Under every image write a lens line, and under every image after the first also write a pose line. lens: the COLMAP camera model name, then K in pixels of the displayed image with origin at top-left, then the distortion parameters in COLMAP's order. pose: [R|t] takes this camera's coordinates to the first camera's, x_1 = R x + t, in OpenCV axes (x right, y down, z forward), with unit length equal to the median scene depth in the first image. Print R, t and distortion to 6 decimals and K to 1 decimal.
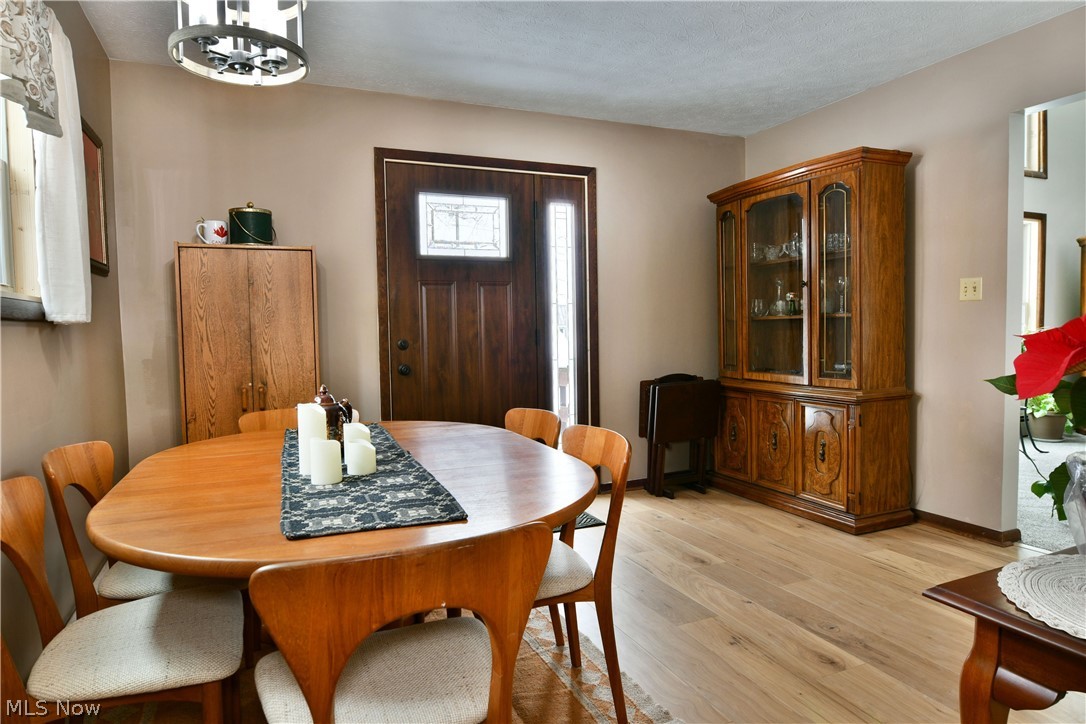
lens RADIAL K [[664.0, 0, 545.5], [0, 664.0, 368.2], [0, 0, 1]] dist [-0.010747, -0.004565]
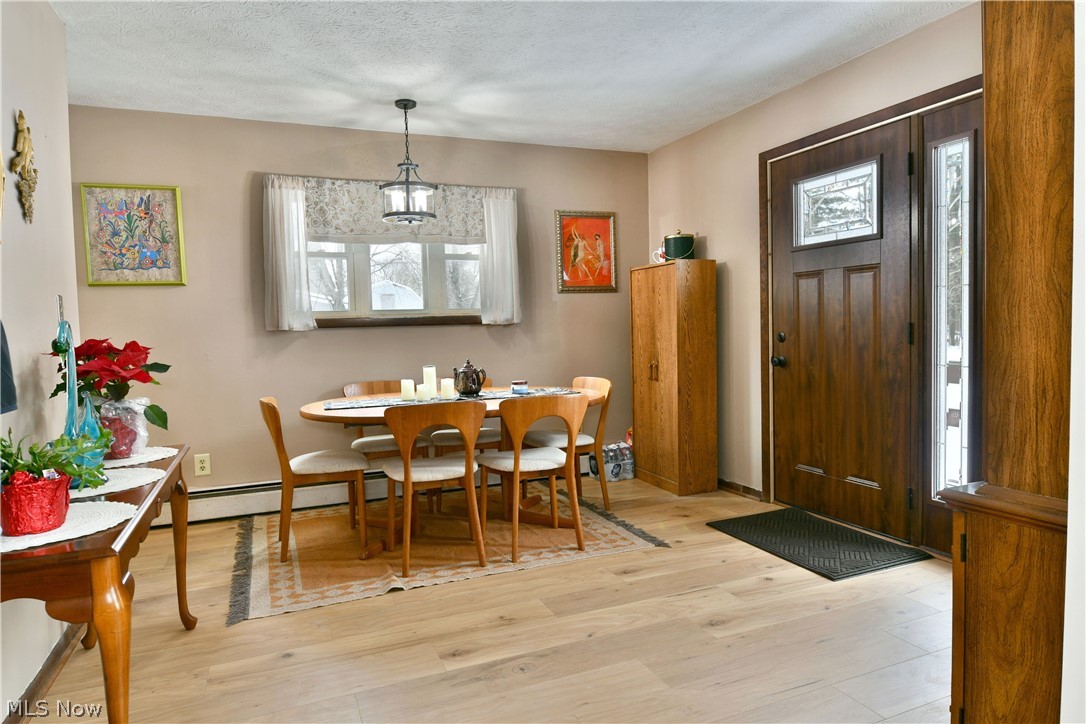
lens RADIAL K [[677.3, 0, 543.7], [0, 677.3, 372.7], [0, 0, 1]] dist [-0.001338, -0.000211]
pose [[-0.037265, 0.088902, -0.995343, 0.946800], [-0.034004, 0.995345, 0.090176, -0.070133], [0.998727, 0.037206, -0.034069, 0.748453]]
